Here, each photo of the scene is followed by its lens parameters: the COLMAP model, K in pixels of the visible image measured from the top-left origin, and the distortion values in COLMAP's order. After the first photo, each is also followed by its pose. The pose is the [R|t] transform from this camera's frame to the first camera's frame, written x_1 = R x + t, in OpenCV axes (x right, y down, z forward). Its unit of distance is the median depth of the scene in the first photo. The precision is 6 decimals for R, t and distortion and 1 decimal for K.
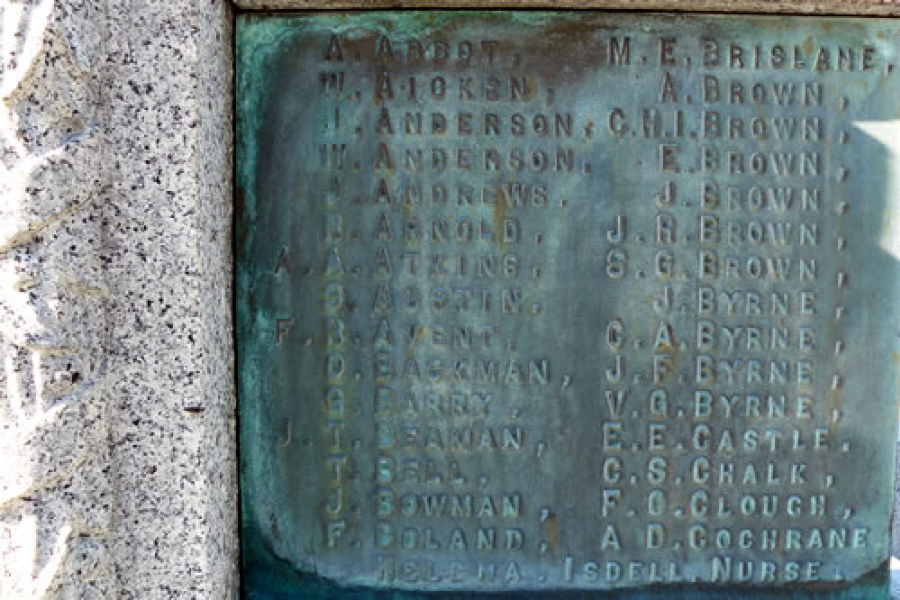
lens RADIAL K [[1422.8, 0, 450.0], [0, 1422.8, 300.0], [0, 0, 1]] dist [-0.190241, 0.072333]
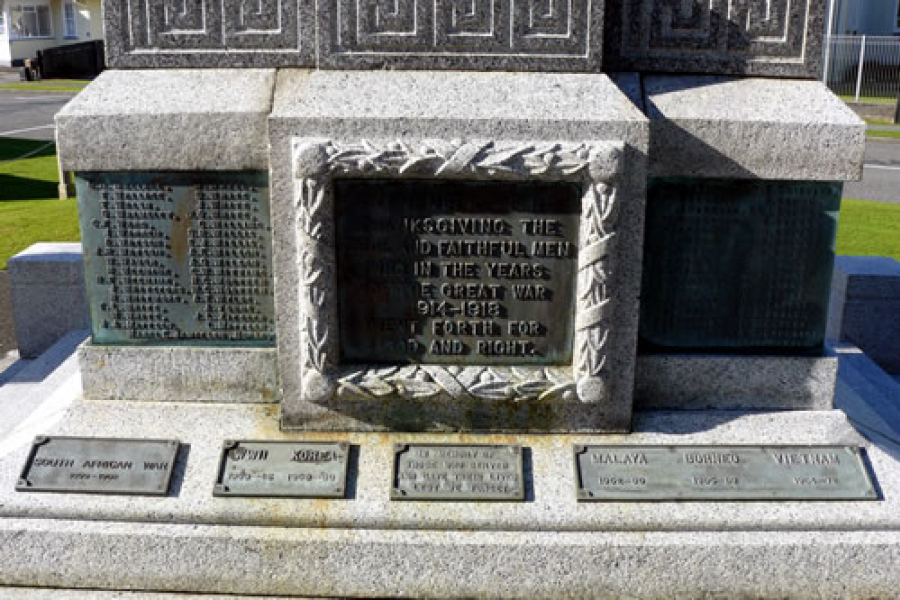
lens RADIAL K [[984.0, 0, 450.0], [0, 984.0, 300.0], [0, 0, 1]] dist [-0.136565, 0.021228]
pose [[0.998233, 0.022244, -0.055105, -0.460563], [-0.011767, 0.982928, 0.183613, -0.329388], [0.058248, -0.182640, 0.981453, -1.324074]]
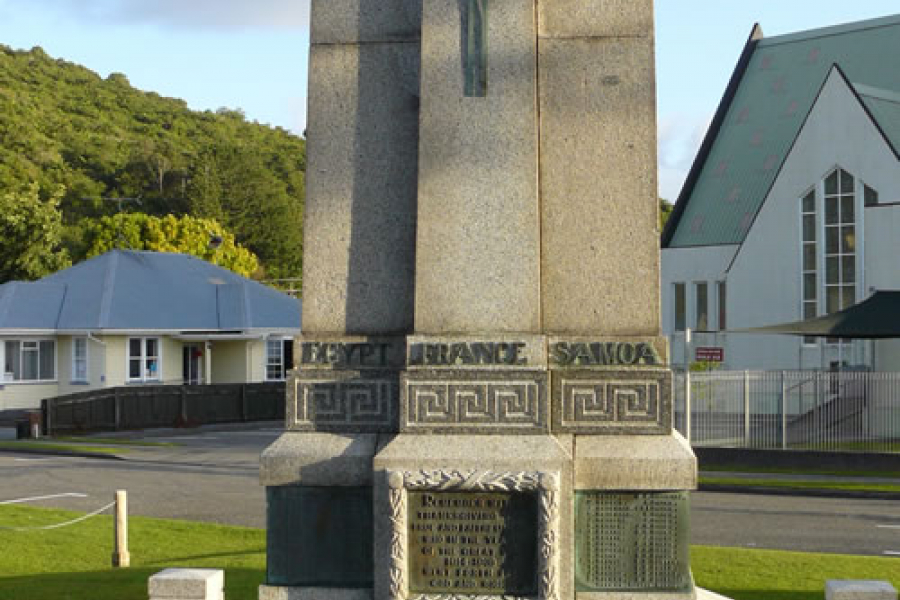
lens RADIAL K [[1422.8, 0, 450.0], [0, 1422.8, 300.0], [0, 0, 1]] dist [-0.190241, 0.072333]
pose [[0.987833, -0.010432, -0.155167, 0.268378], [-0.010879, 0.990668, -0.135859, -0.179388], [0.155136, 0.135894, 0.978502, -5.056474]]
